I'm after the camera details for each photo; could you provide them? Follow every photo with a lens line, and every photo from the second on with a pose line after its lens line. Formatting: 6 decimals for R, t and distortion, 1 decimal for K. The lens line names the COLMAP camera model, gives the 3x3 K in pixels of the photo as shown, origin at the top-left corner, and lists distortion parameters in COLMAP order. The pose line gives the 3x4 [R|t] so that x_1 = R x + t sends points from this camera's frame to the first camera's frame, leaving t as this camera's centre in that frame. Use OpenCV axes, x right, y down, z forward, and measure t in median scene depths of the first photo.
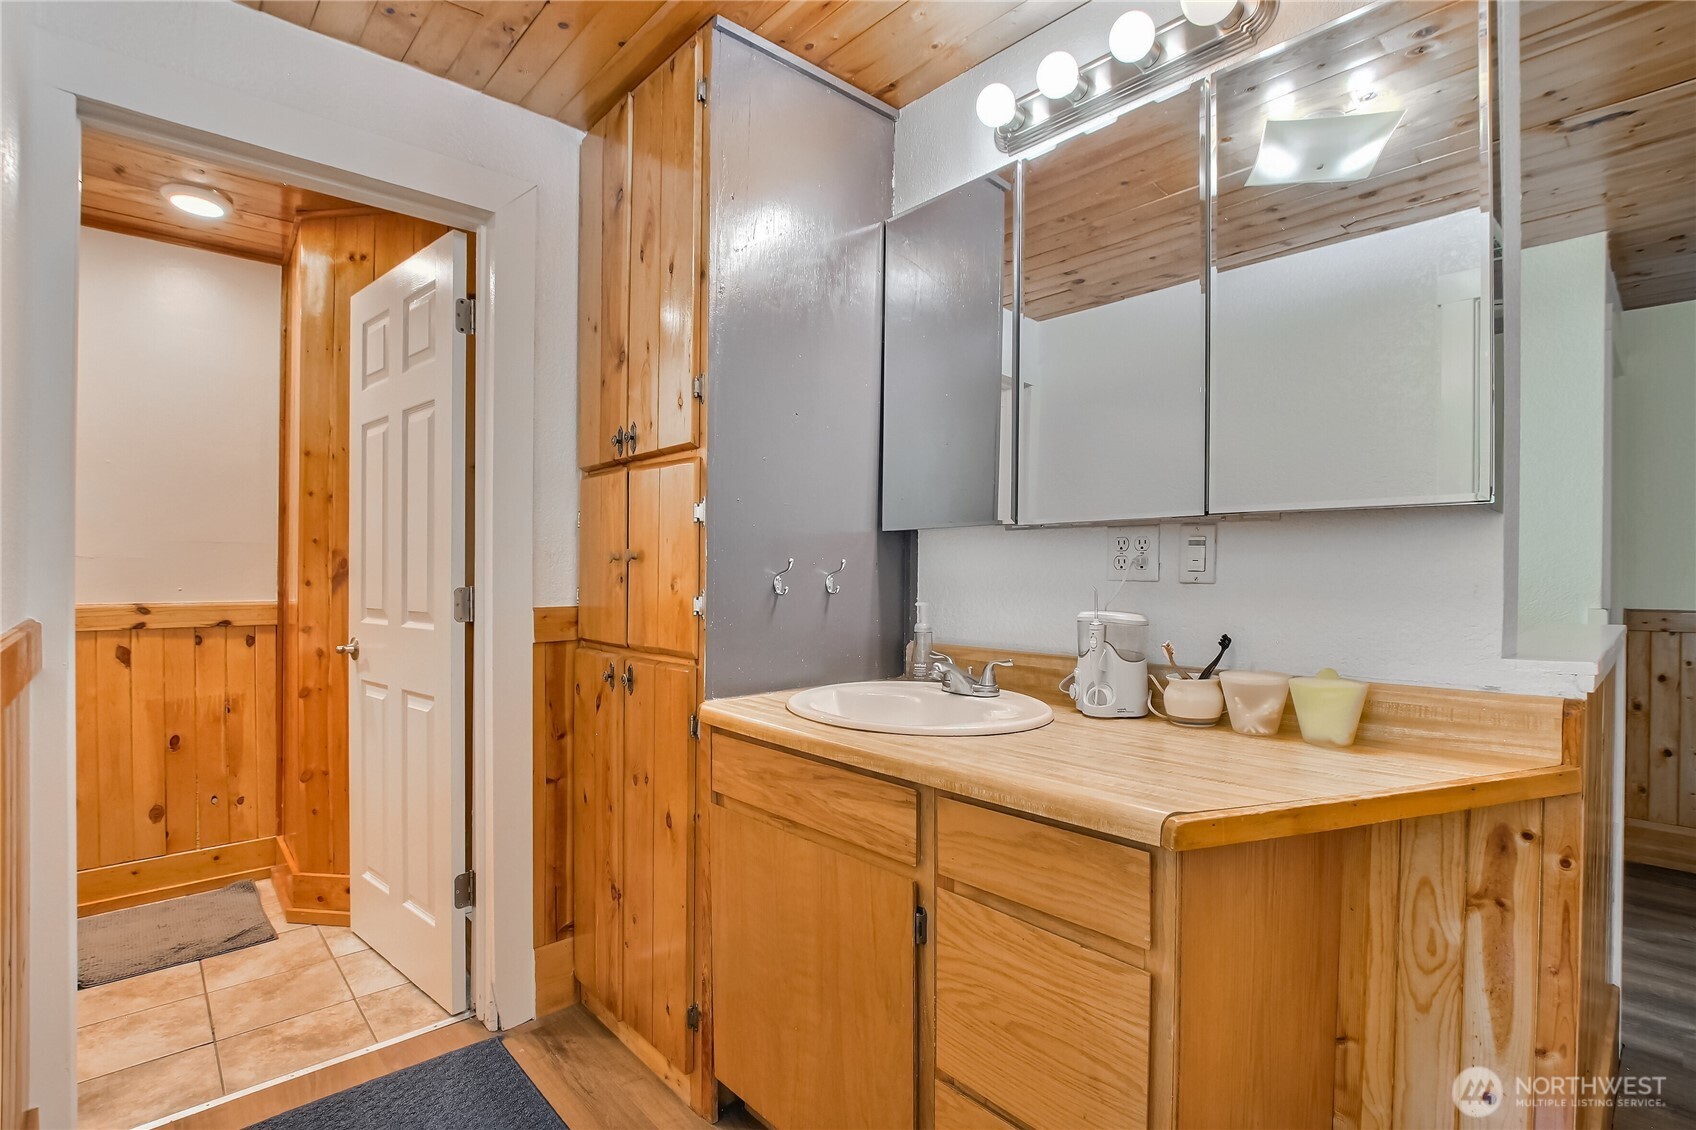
lens RADIAL K [[803.7, 0, 847.4], [0, 803.7, 579.7], [0, 0, 1]] dist [-0.021929, 0.000266]
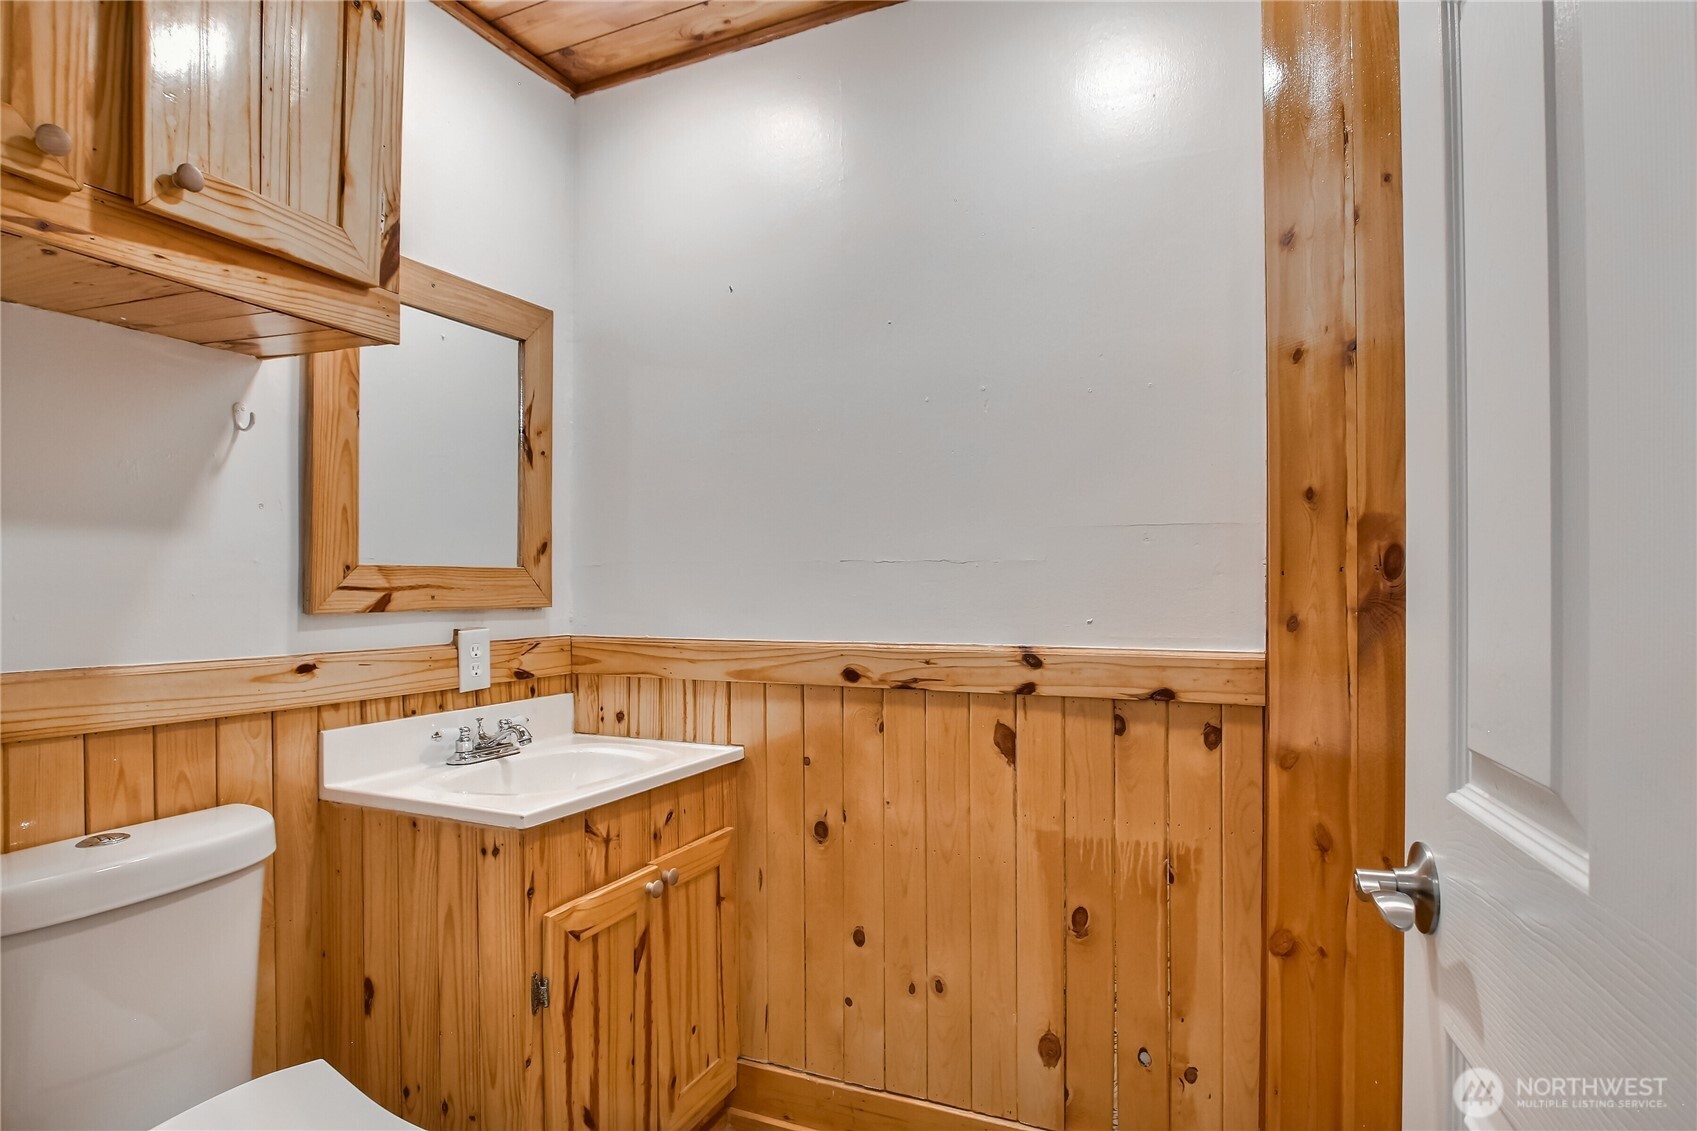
lens RADIAL K [[894.1, 0, 851.9], [0, 894.1, 579.2], [0, 0, 1]] dist [-0.019492, 0.001456]
pose [[0.397585, -0.008307, -0.917528, -0.384062], [-0.003890, 0.999935, -0.010739, -0.008519], [0.917557, 0.007839, 0.397527, 0.641806]]
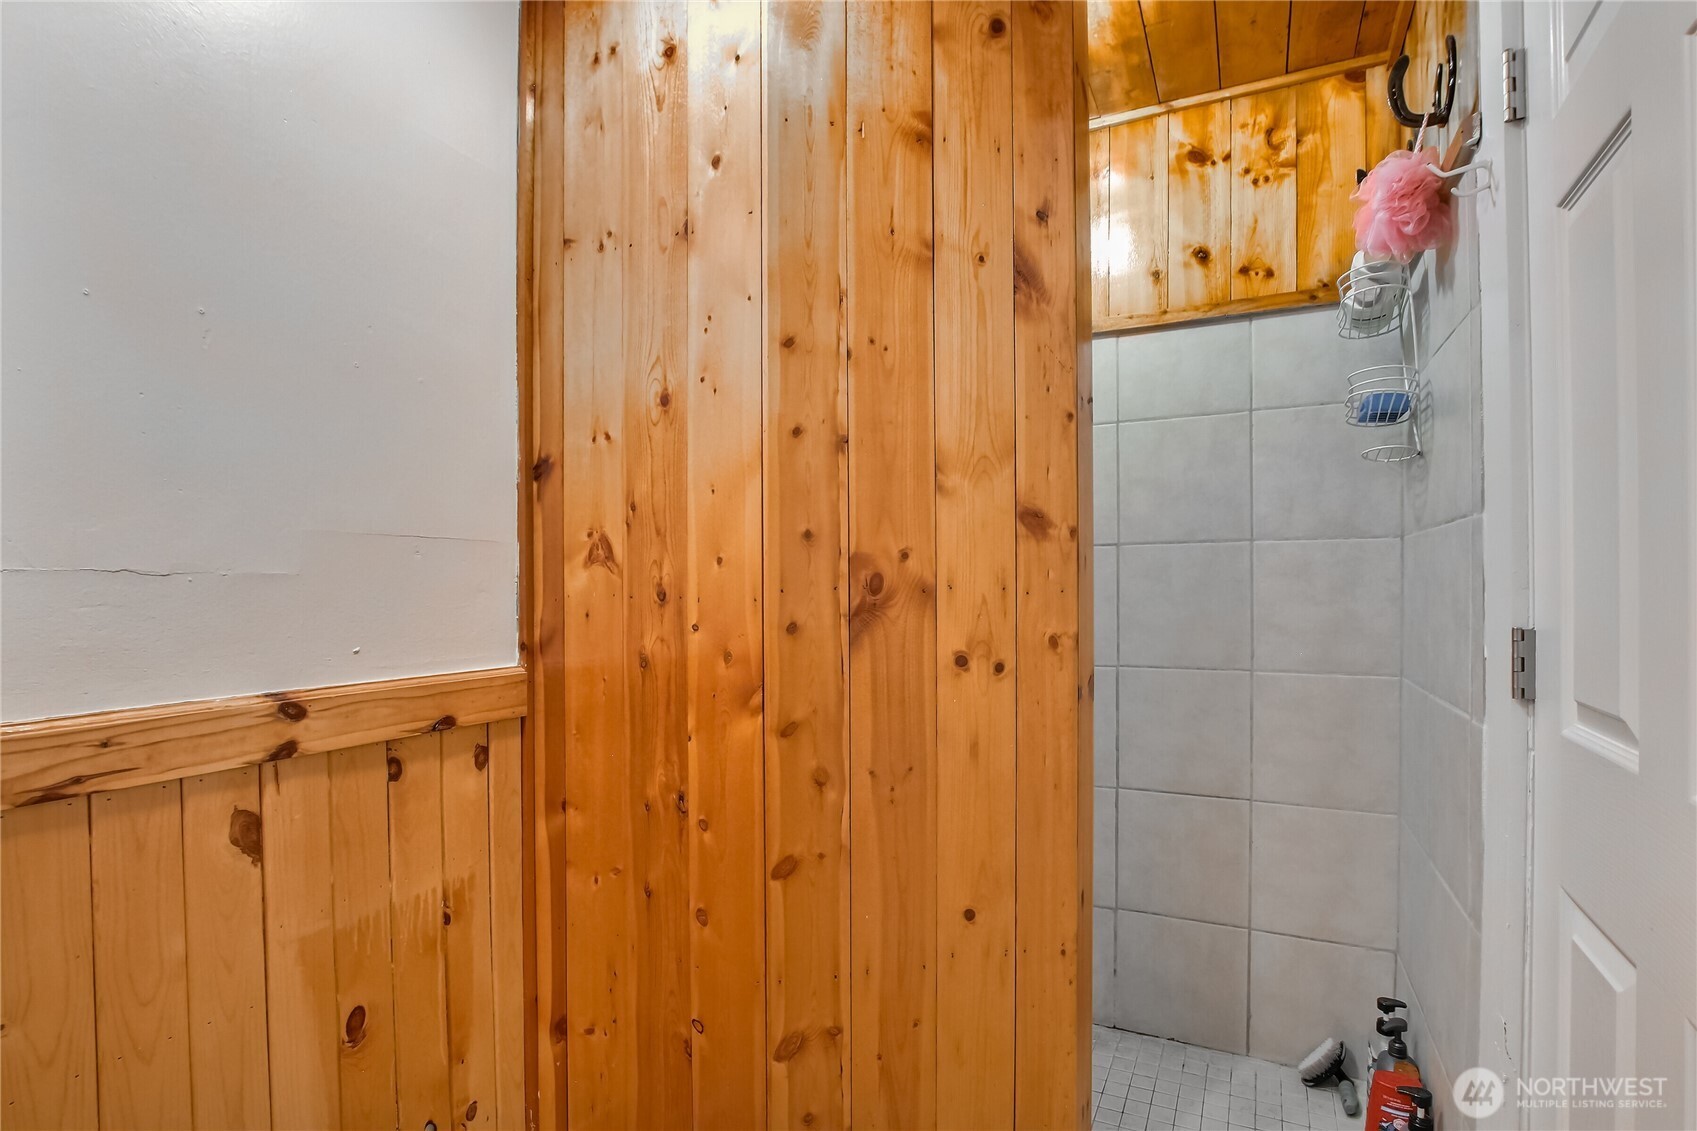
lens RADIAL K [[804.2, 0, 867.5], [0, 804.2, 594.6], [0, 0, 1]] dist [-0.021929, 0.000266]
pose [[0.926636, -0.016721, 0.375588, -0.765514], [0.017486, 0.999846, 0.001372, -0.013380], [-0.375553, 0.005296, 0.926786, 0.525191]]
